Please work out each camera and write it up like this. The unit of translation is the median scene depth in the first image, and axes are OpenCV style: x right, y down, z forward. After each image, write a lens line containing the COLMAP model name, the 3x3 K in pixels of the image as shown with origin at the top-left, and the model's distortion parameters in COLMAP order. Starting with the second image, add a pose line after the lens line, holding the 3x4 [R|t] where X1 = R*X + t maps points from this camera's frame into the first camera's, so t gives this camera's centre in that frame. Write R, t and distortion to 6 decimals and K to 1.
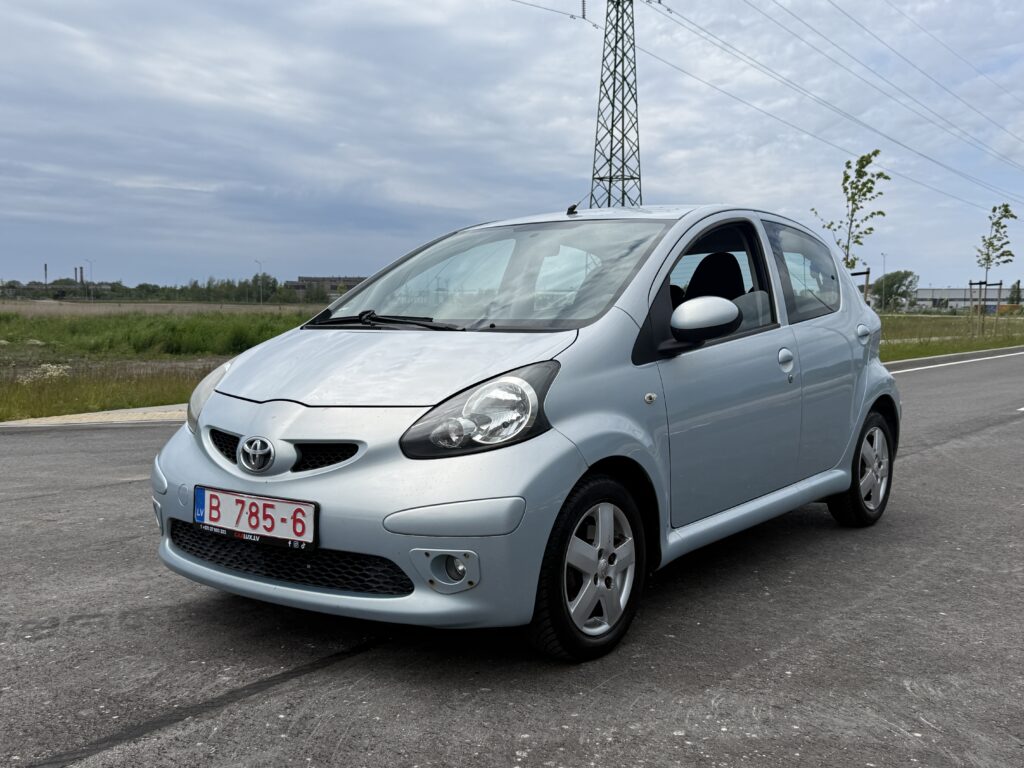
lens RADIAL K [[1060.7, 0, 513.8], [0, 1060.7, 386.5], [0, 0, 1]] dist [0.041347, 0.000000]
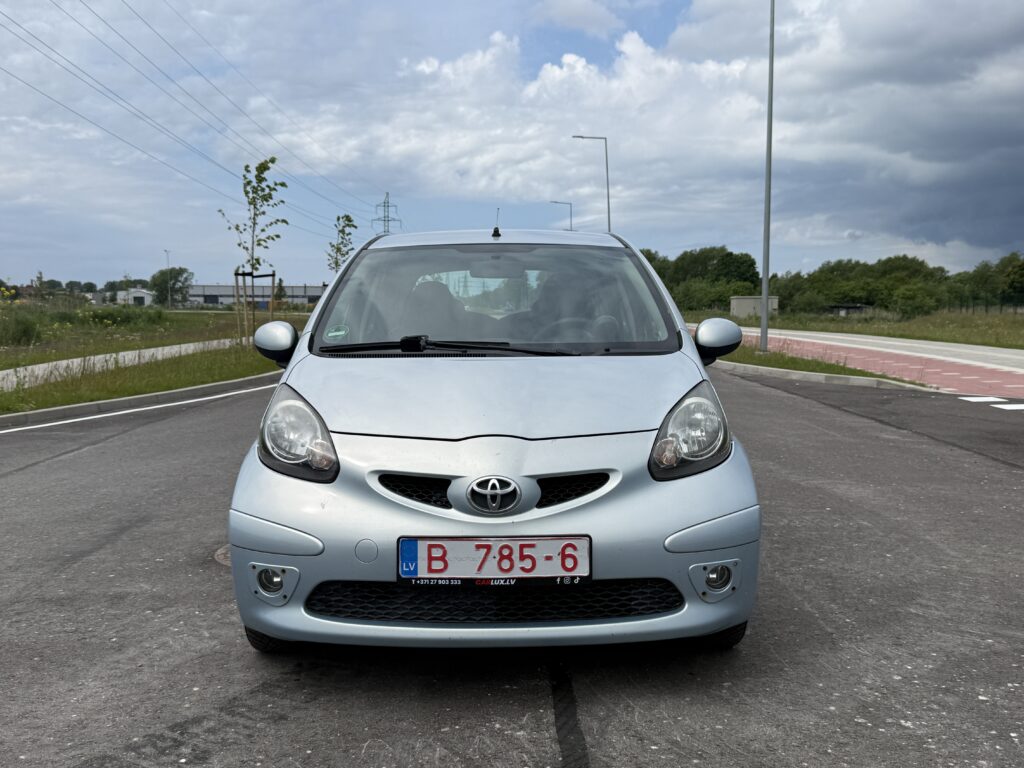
lens RADIAL K [[1060.7, 0, 511.7], [0, 1060.7, 374.8], [0, 0, 1]] dist [0.041347, 0.000000]
pose [[0.785789, -0.040360, 0.617176, -0.812397], [0.044213, 0.998981, 0.009036, -0.050841], [-0.616912, 0.020187, 0.786773, 0.244857]]
